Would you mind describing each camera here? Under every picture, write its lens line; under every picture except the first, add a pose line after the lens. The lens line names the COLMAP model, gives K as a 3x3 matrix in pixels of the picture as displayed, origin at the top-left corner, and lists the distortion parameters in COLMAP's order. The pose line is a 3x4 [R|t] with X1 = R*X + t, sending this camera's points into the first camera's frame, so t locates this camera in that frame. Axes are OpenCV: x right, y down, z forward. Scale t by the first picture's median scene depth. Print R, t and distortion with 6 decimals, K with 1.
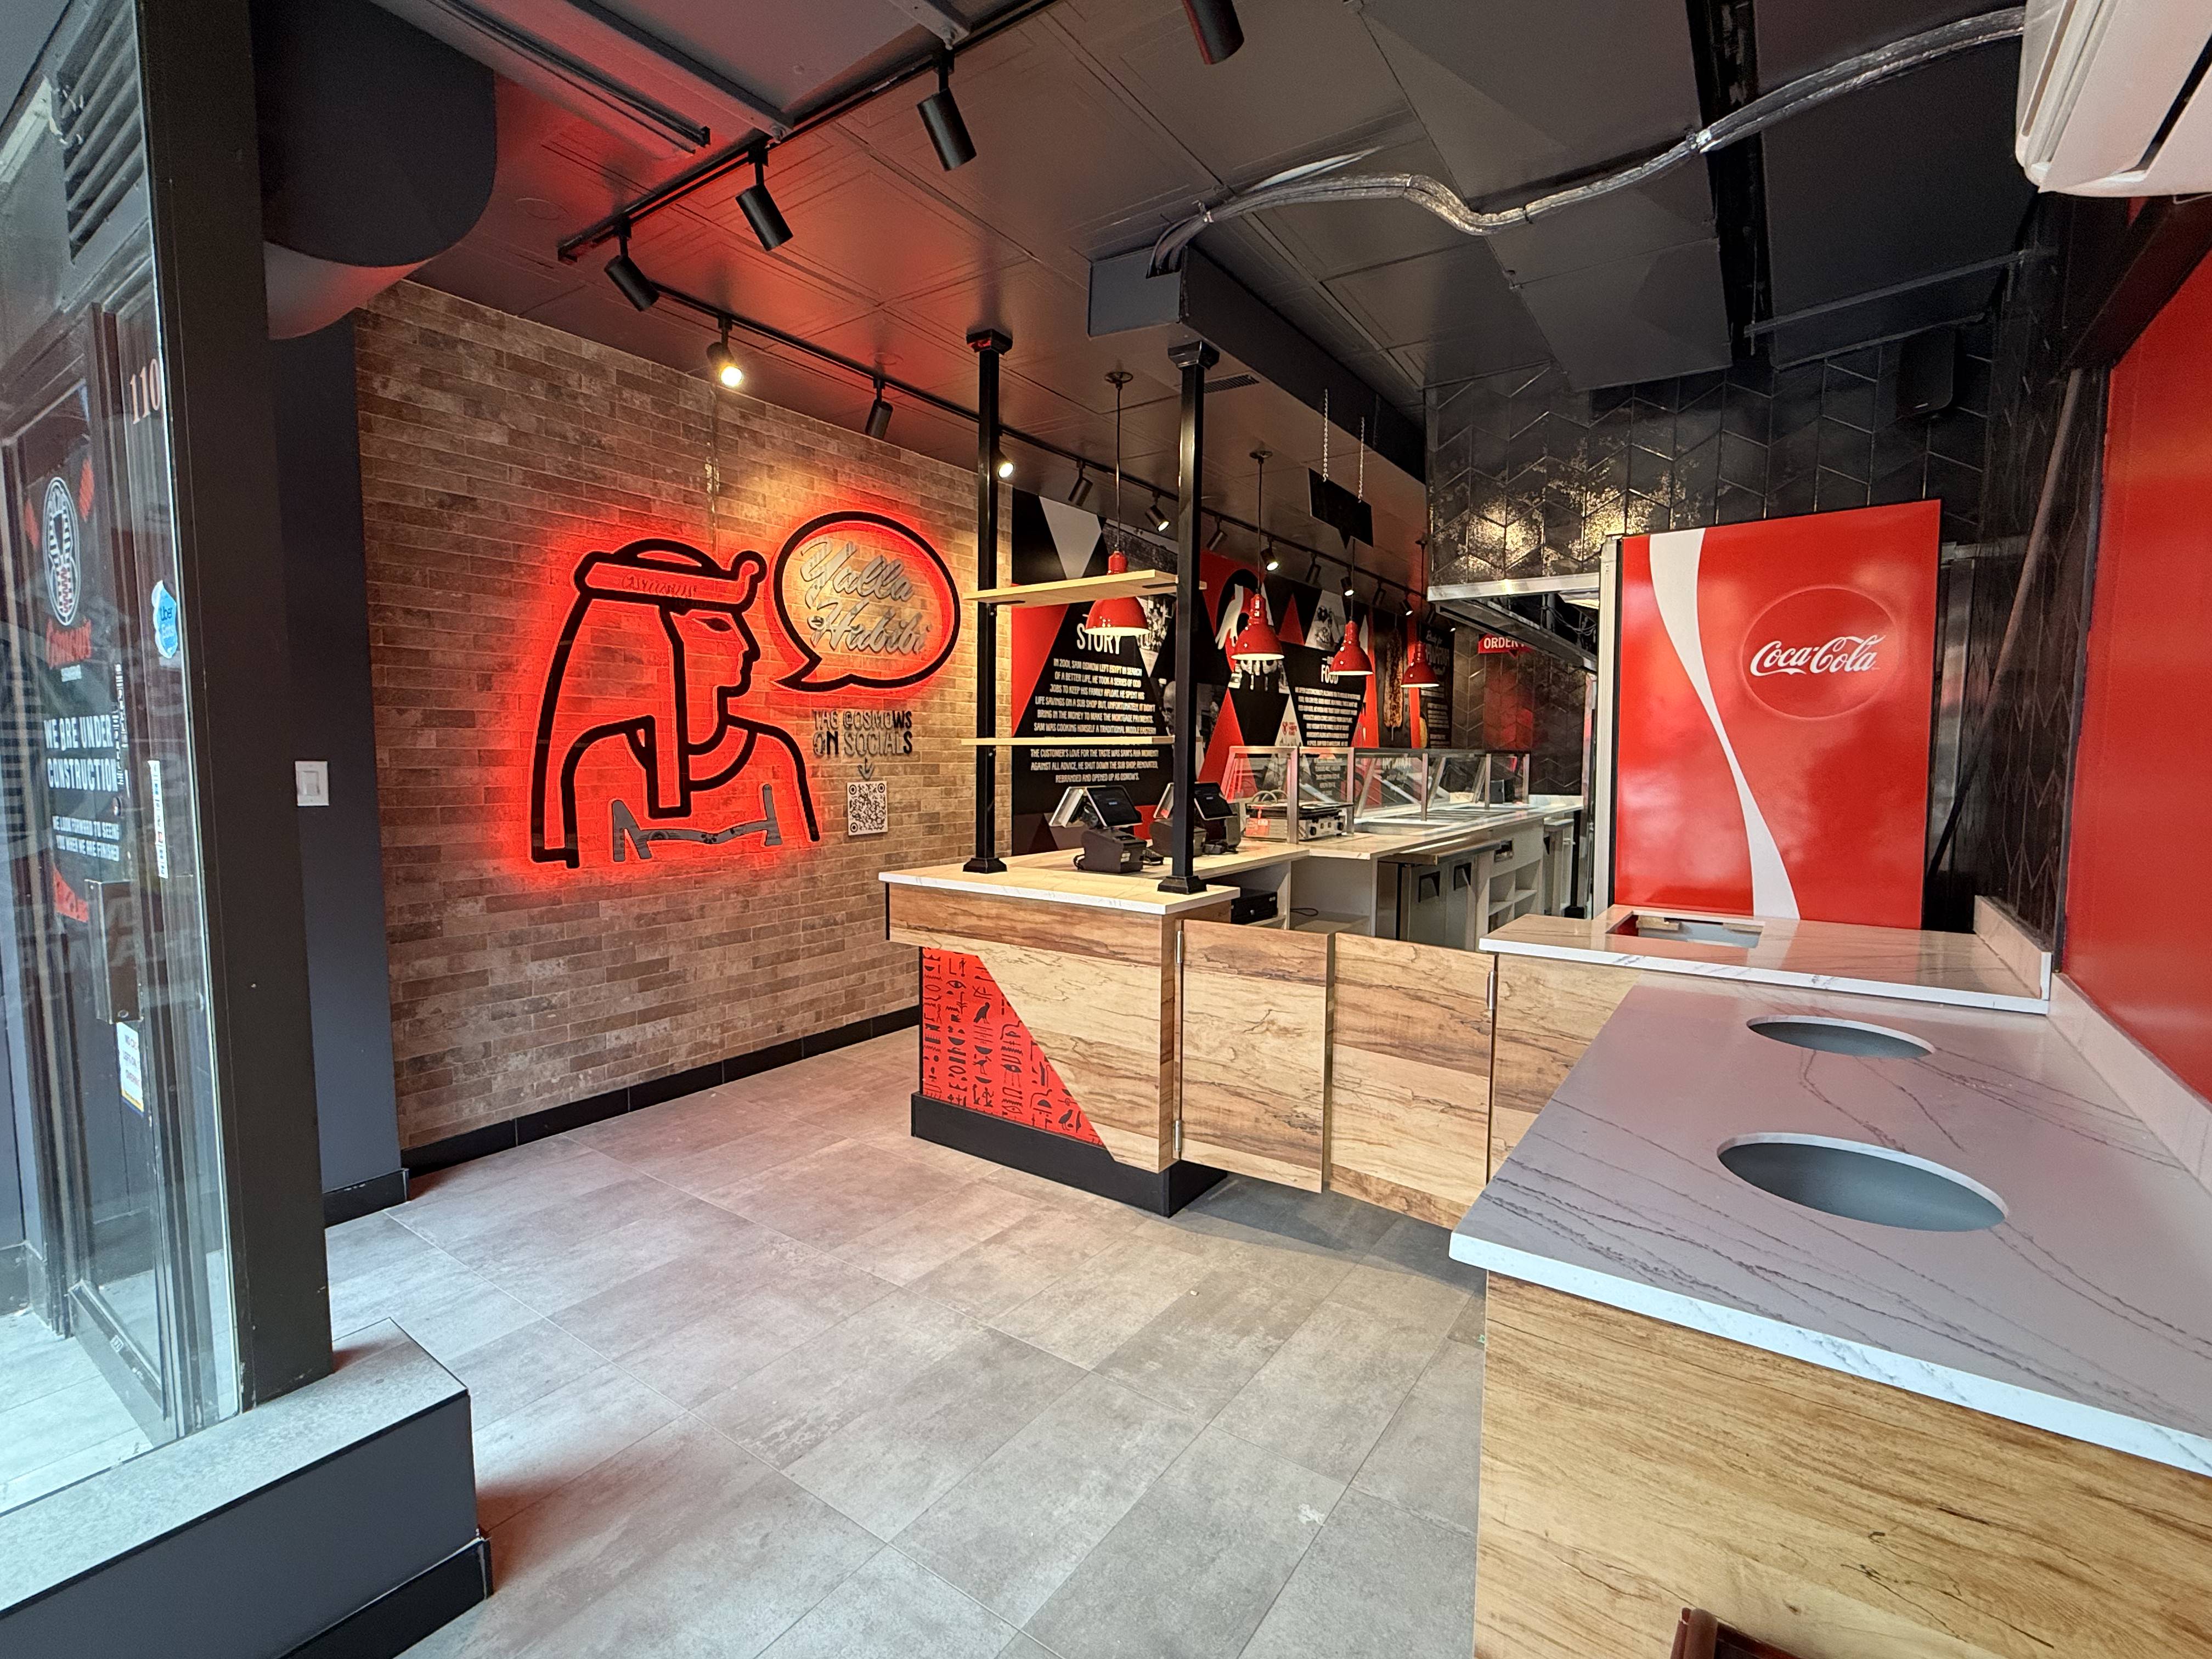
lens RADIAL K [[1011.5, 0, 1107.8], [0, 1011.5, 824.3], [0, 0, 1]] dist [0.001263, -0.000055]
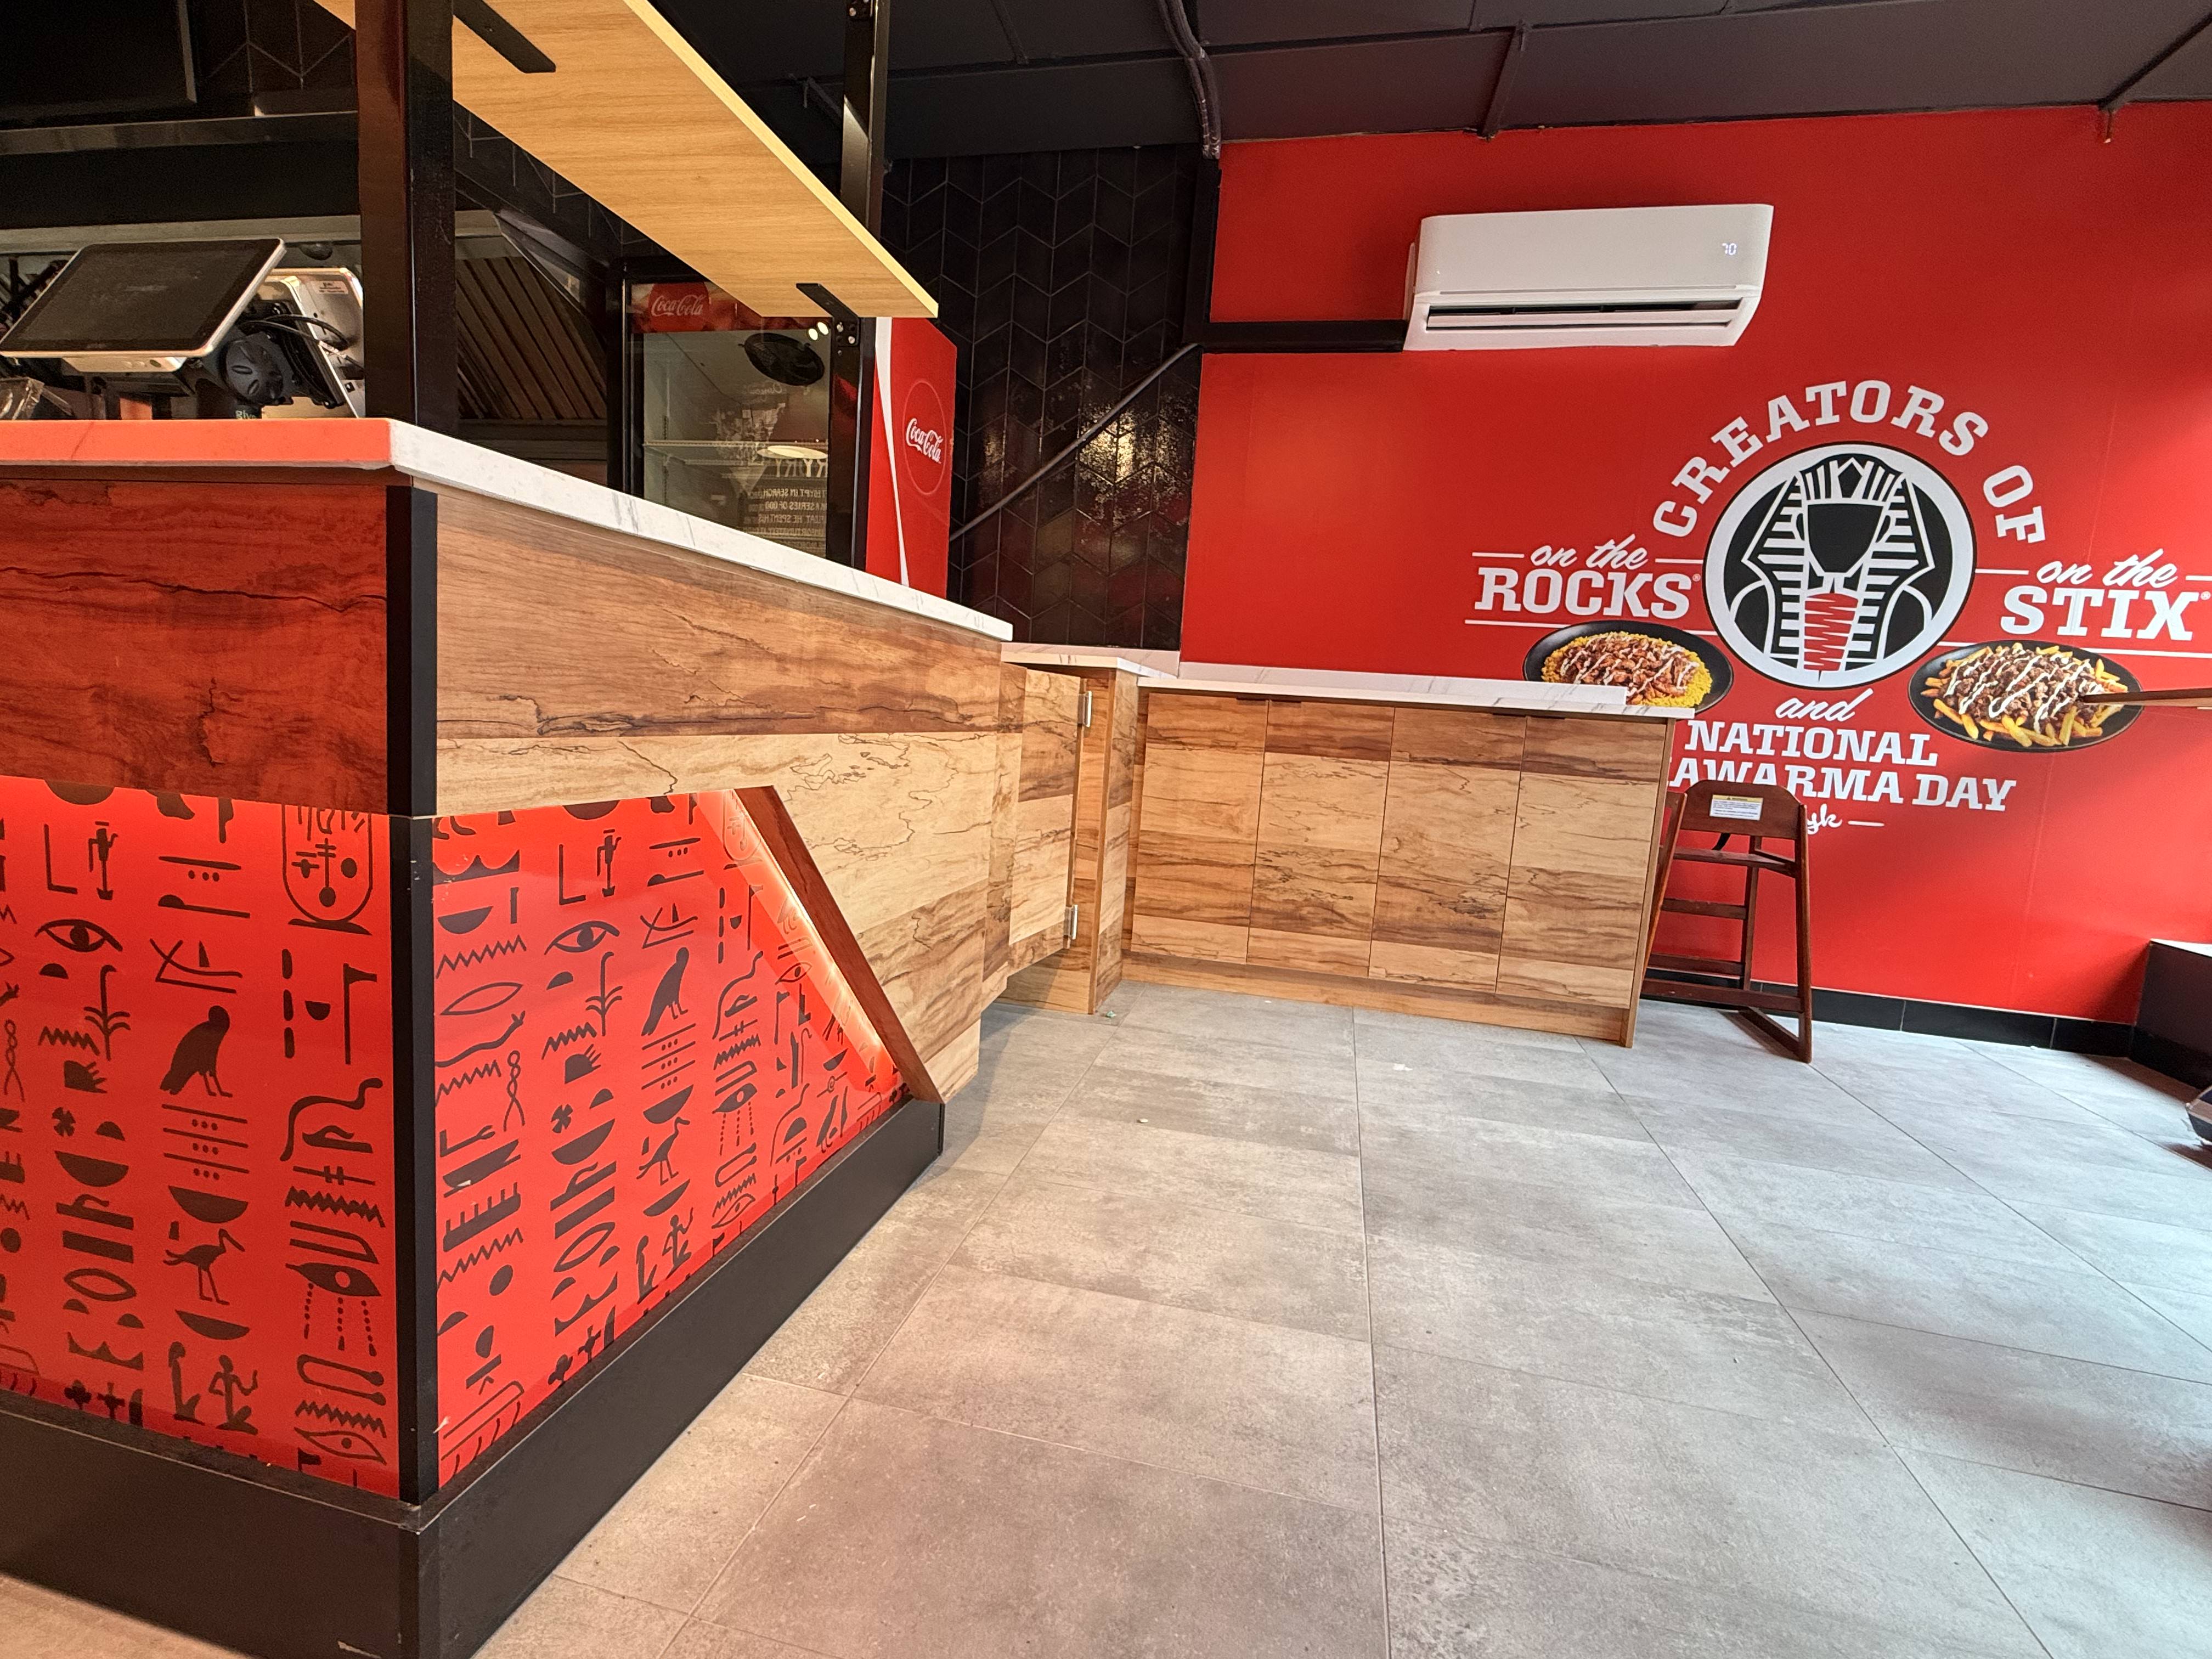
lens RADIAL K [[1011.5, 0, 1102.1], [0, 1011.5, 831.6], [0, 0, 1]] dist [0.001263, -0.000055]
pose [[-0.374397, -0.140179, 0.916611, -0.442250], [-0.001046, 0.988570, 0.150757, 0.092041], [-0.927268, 0.055485, -0.370265, 0.979785]]
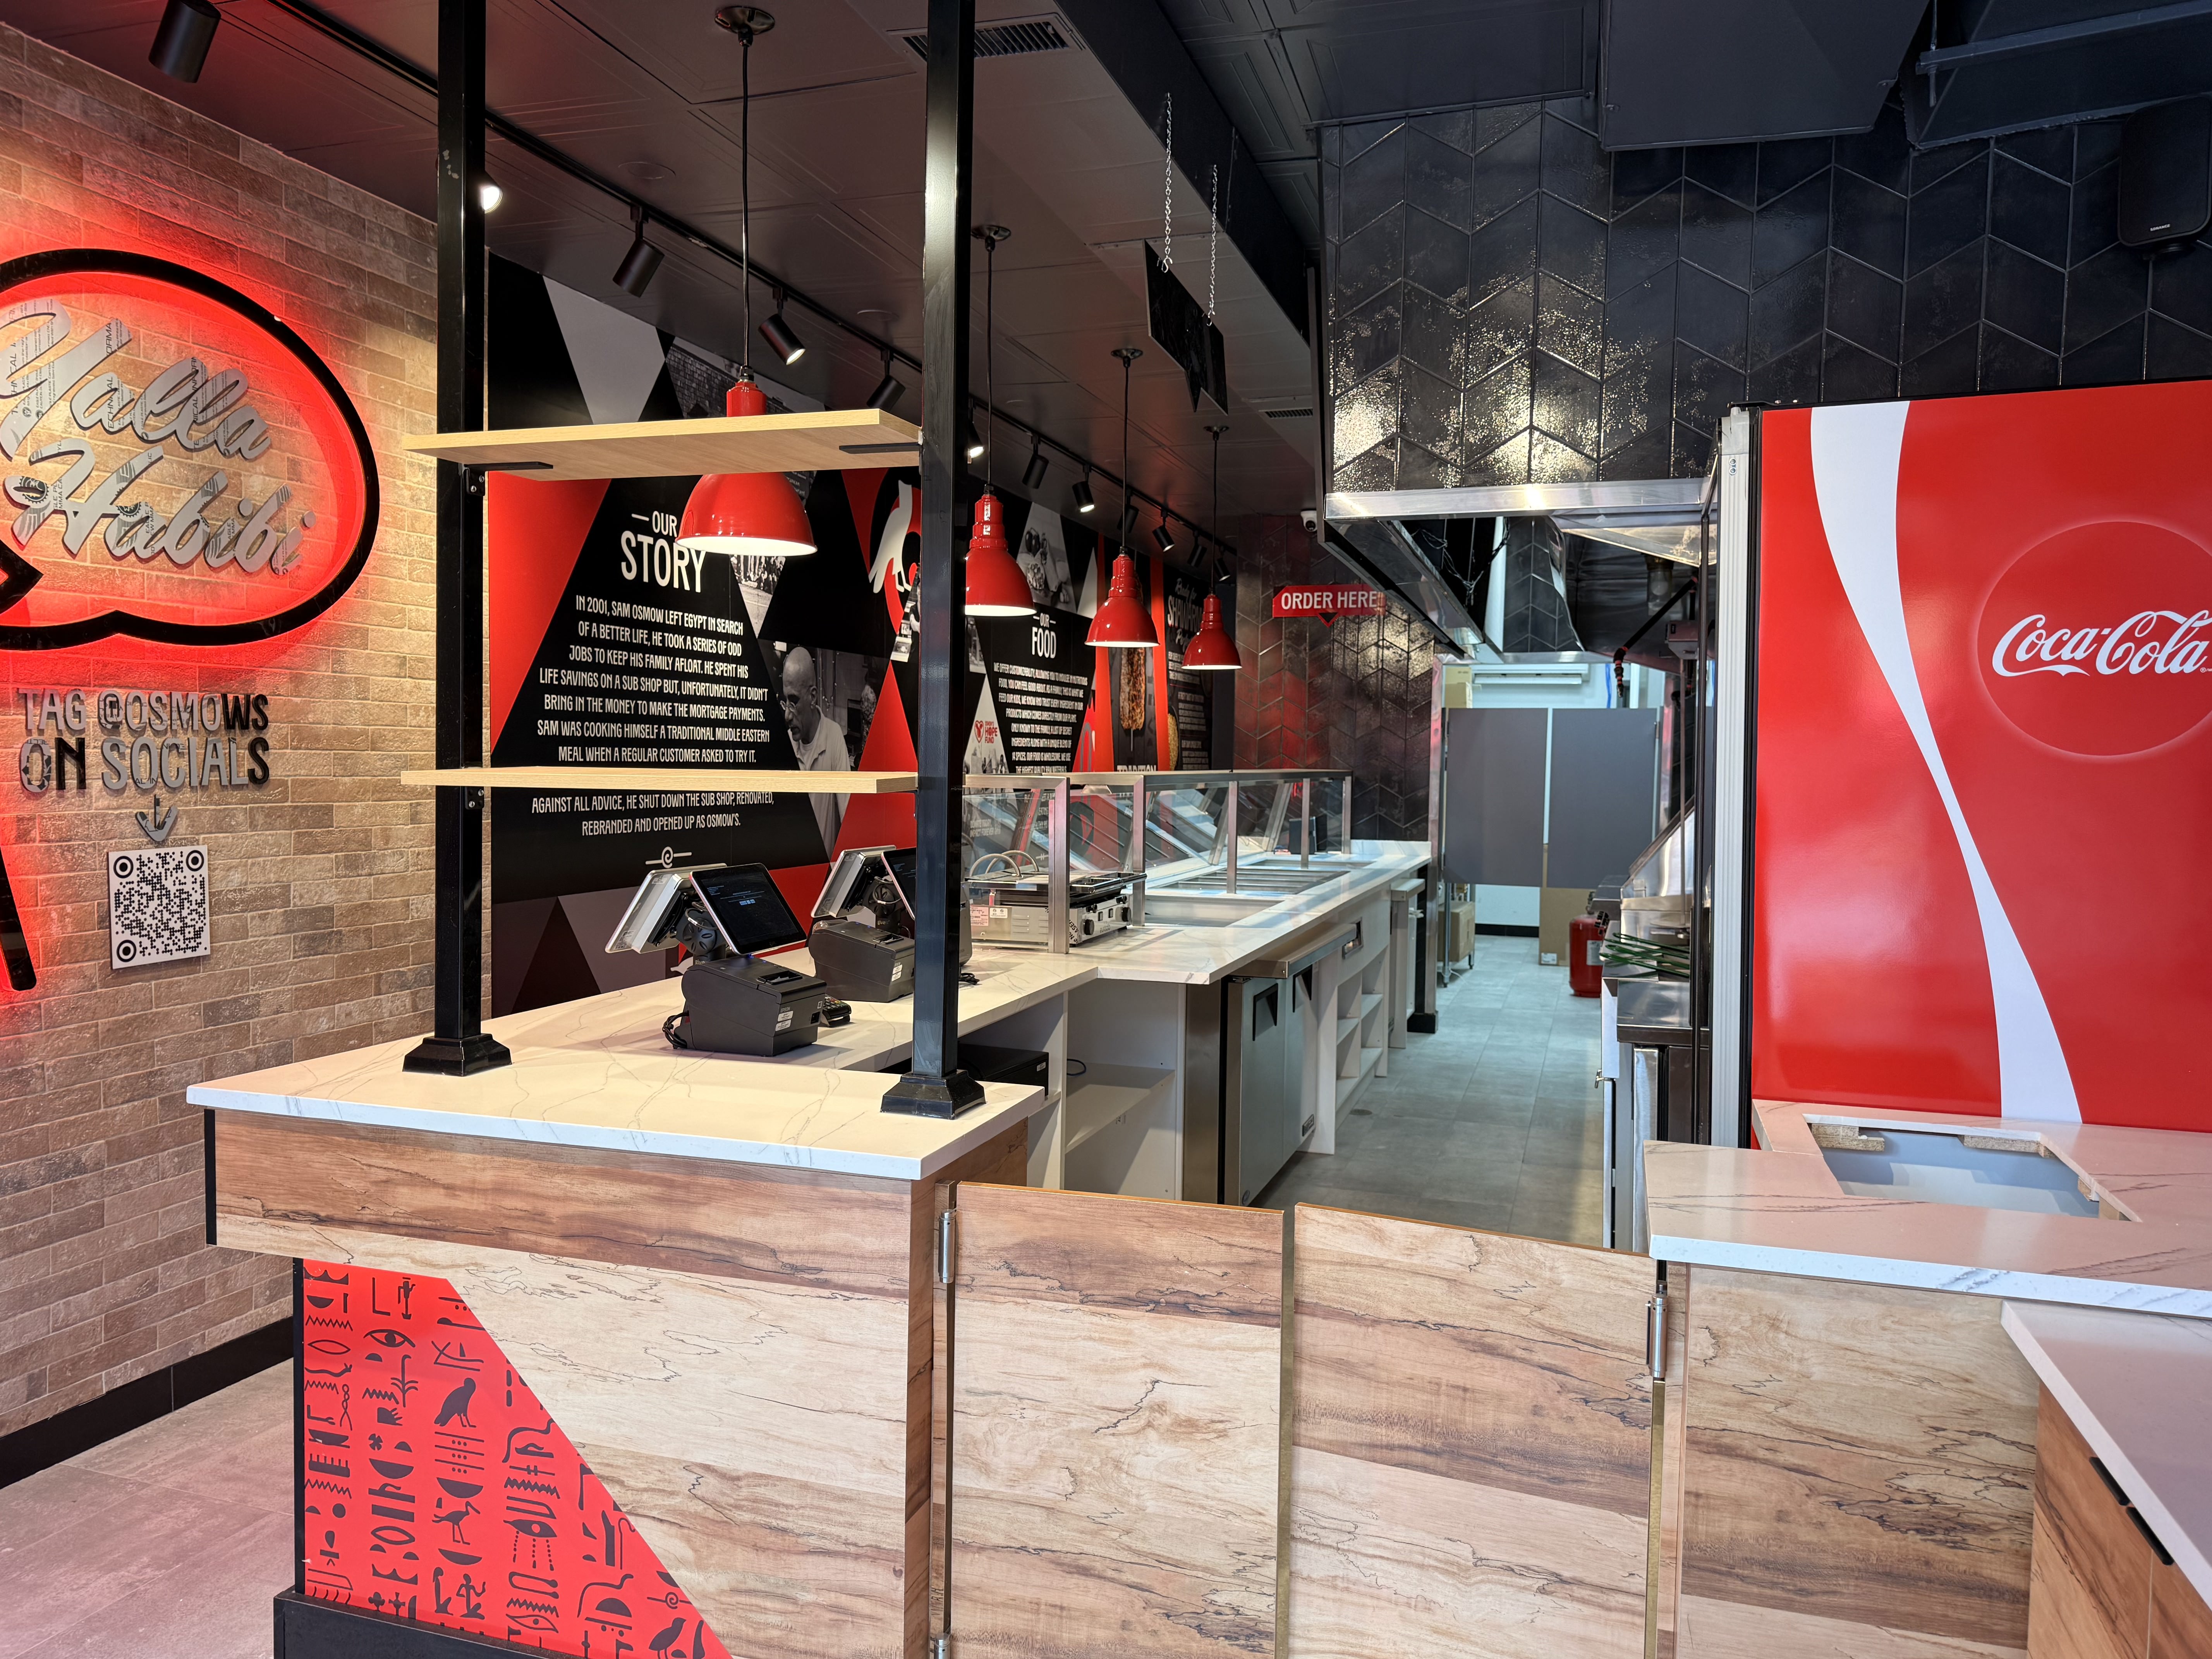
lens RADIAL K [[1557.7, 0, 1109.5], [0, 1557.7, 841.3], [0, 0, 1]] dist [0.040688, -0.043840]
pose [[0.954397, -0.007198, 0.298452, -0.055491], [0.011946, 0.999829, -0.014088, -0.040986], [-0.298300, 0.017011, 0.954321, 0.266964]]
